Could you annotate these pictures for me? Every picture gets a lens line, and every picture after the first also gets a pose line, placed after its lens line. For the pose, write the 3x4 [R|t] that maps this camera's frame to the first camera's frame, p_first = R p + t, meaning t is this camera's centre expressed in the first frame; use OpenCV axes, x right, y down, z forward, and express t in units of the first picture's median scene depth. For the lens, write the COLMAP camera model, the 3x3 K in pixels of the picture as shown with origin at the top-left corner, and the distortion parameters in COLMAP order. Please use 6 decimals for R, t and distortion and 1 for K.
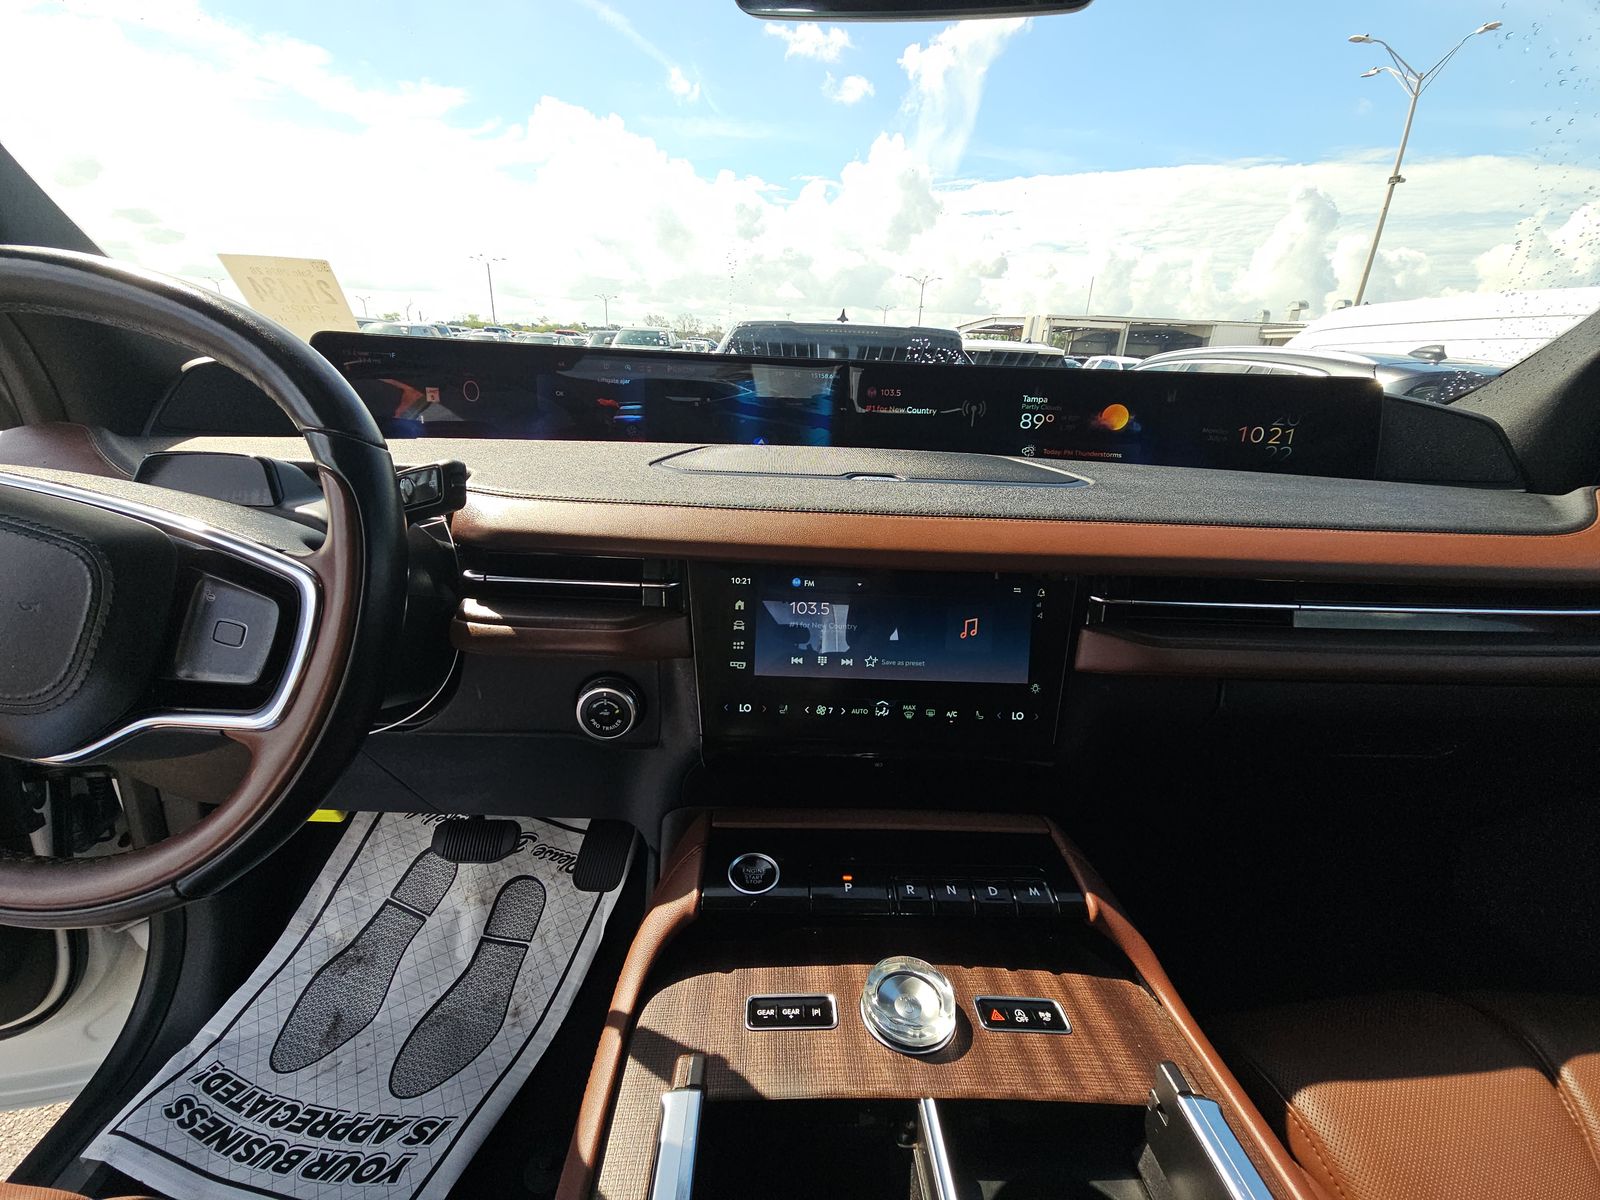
lens RADIAL K [[653.8, 0, 797.6], [0, 653.8, 582.4], [0, 0, 1]] dist [0.002873, -0.007914]
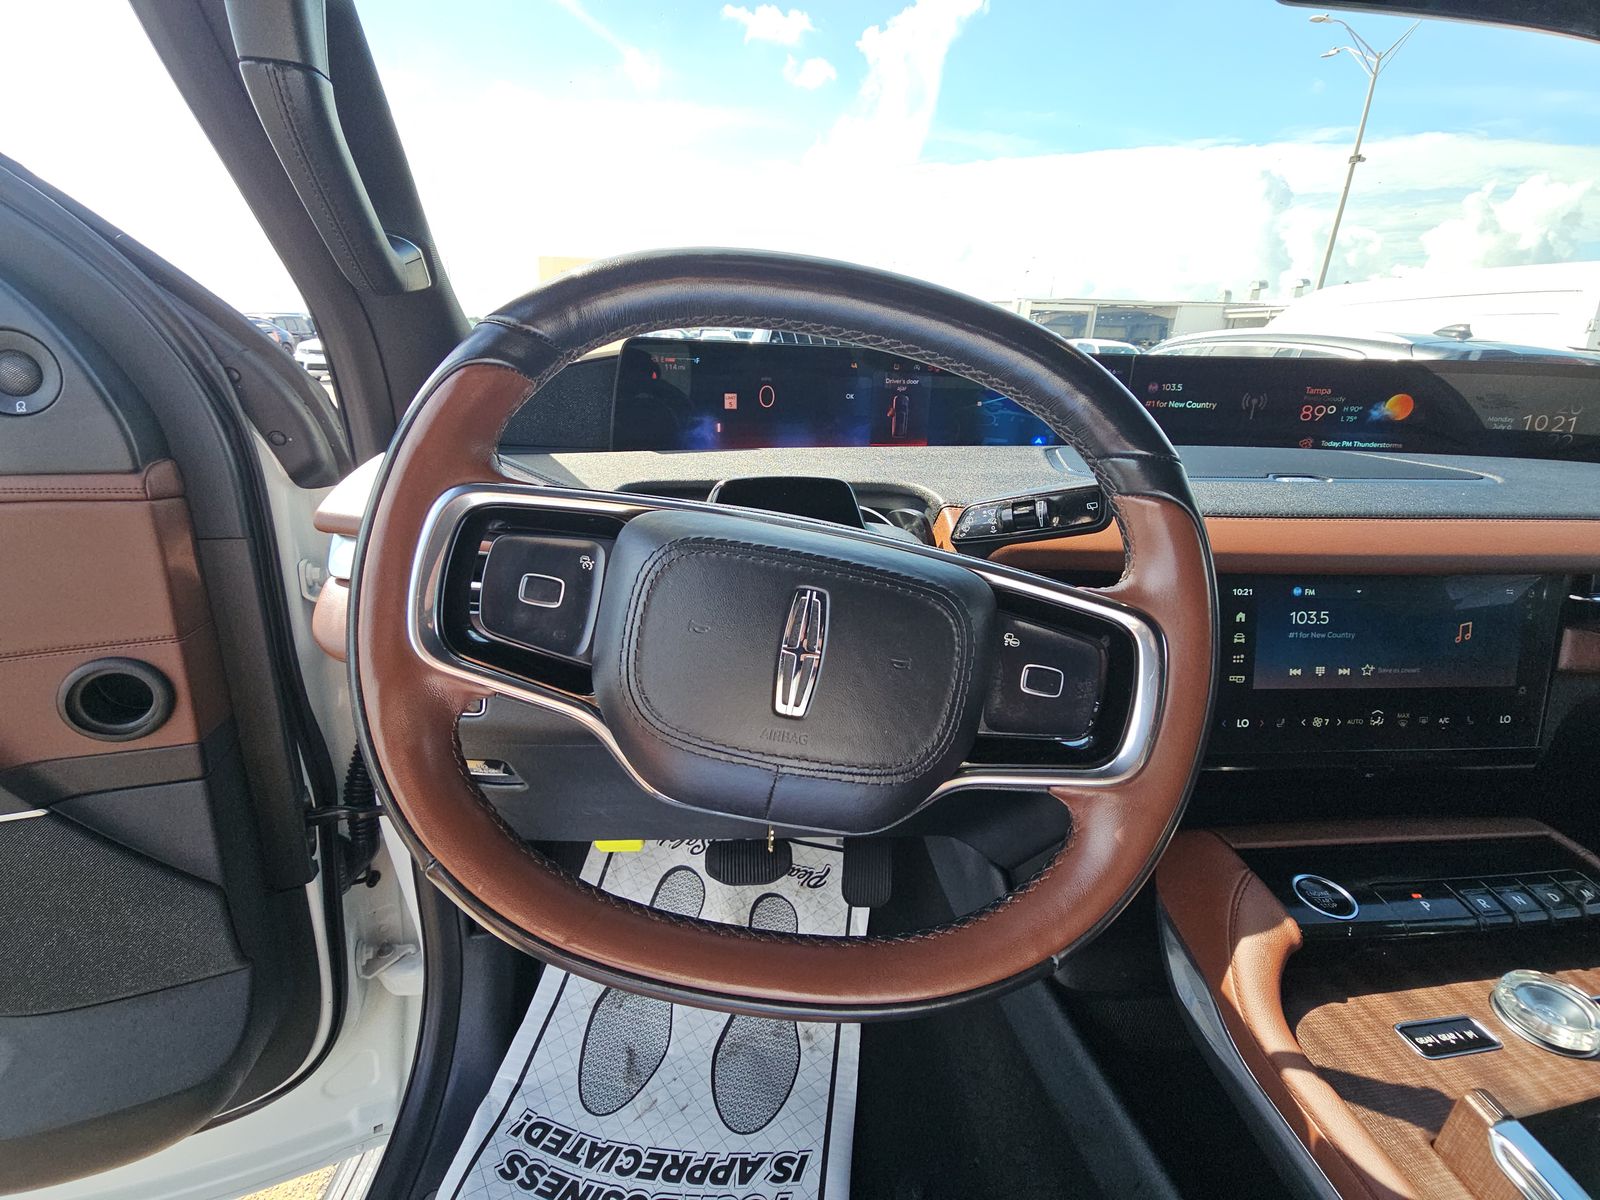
lens RADIAL K [[653.8, 0, 803.8], [0, 653.8, 587.4], [0, 0, 1]] dist [0.002873, -0.007914]
pose [[0.998843, -0.034148, 0.033868, -0.534765], [0.033468, 0.999230, 0.020453, -0.035105], [-0.034540, -0.019296, 0.999217, 0.046027]]
